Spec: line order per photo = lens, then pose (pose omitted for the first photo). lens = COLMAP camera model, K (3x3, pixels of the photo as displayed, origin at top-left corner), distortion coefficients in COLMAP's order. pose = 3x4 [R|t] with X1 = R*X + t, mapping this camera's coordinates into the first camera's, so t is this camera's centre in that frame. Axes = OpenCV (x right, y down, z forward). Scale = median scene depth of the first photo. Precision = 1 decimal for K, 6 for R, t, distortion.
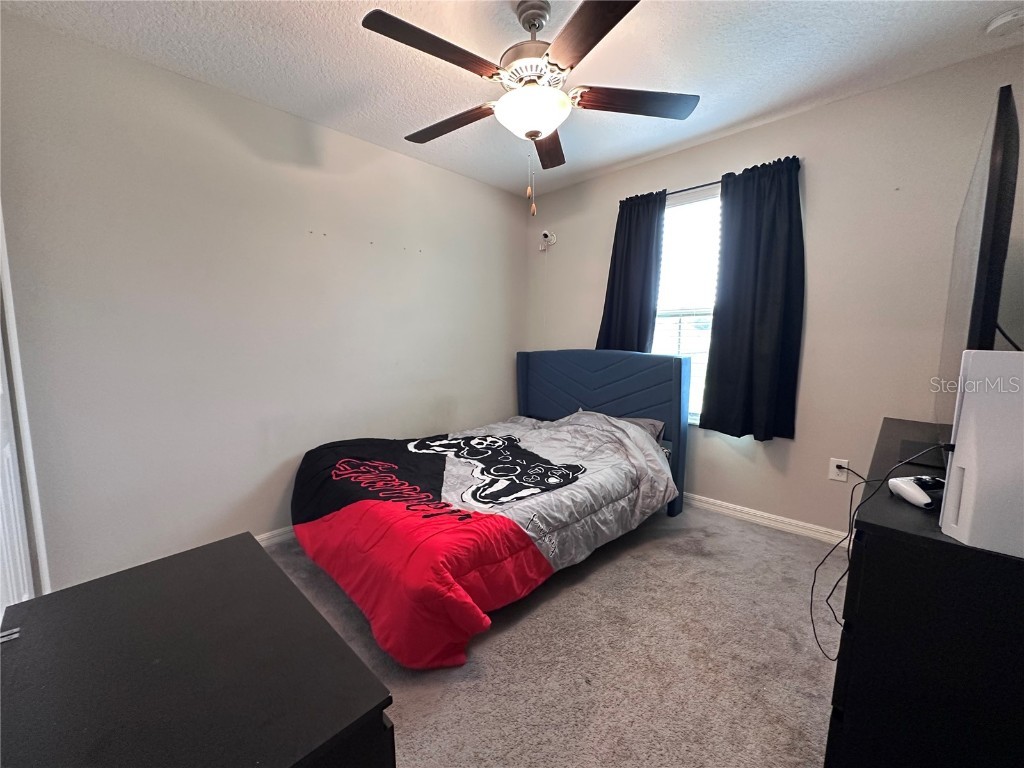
lens RADIAL K [[409.3, 0, 510.6], [0, 409.3, 381.6], [0, 0, 1]] dist [-0.003076, 0.000345]
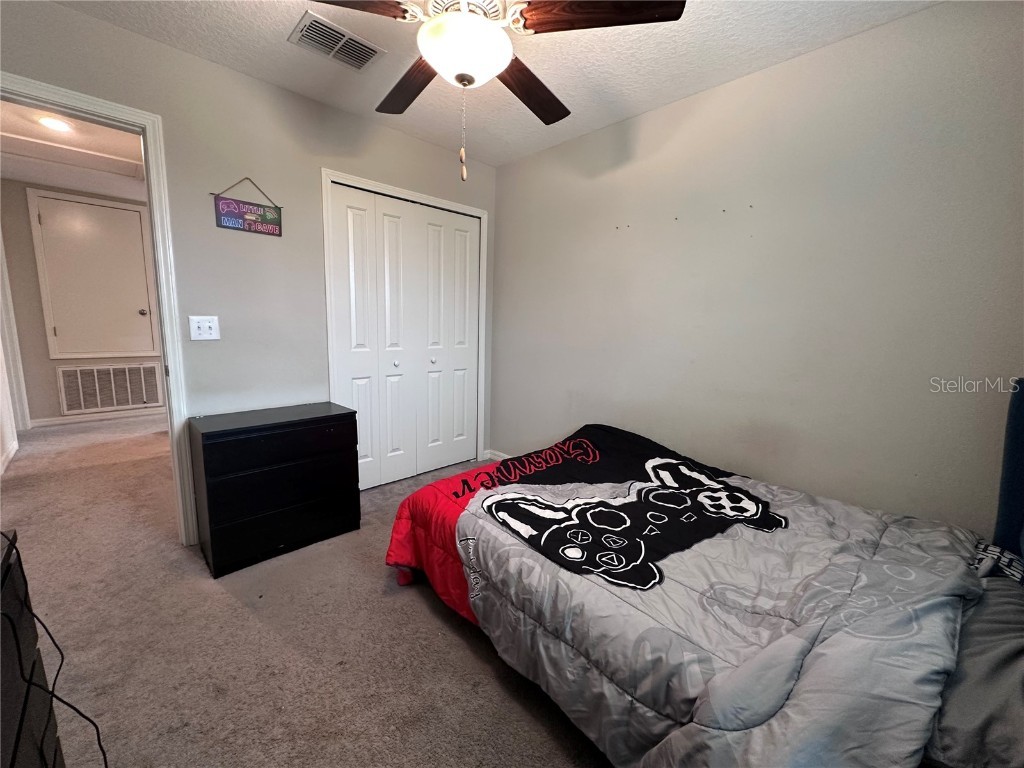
lens RADIAL K [[409.3, 0, 510.6], [0, 409.3, 381.6], [0, 0, 1]] dist [-0.003076, 0.000345]
pose [[-0.029671, 0.149753, -0.988278, 0.726695], [-0.129257, 0.979837, 0.152355, -0.112013], [0.991167, 0.132262, -0.009716, 0.897718]]
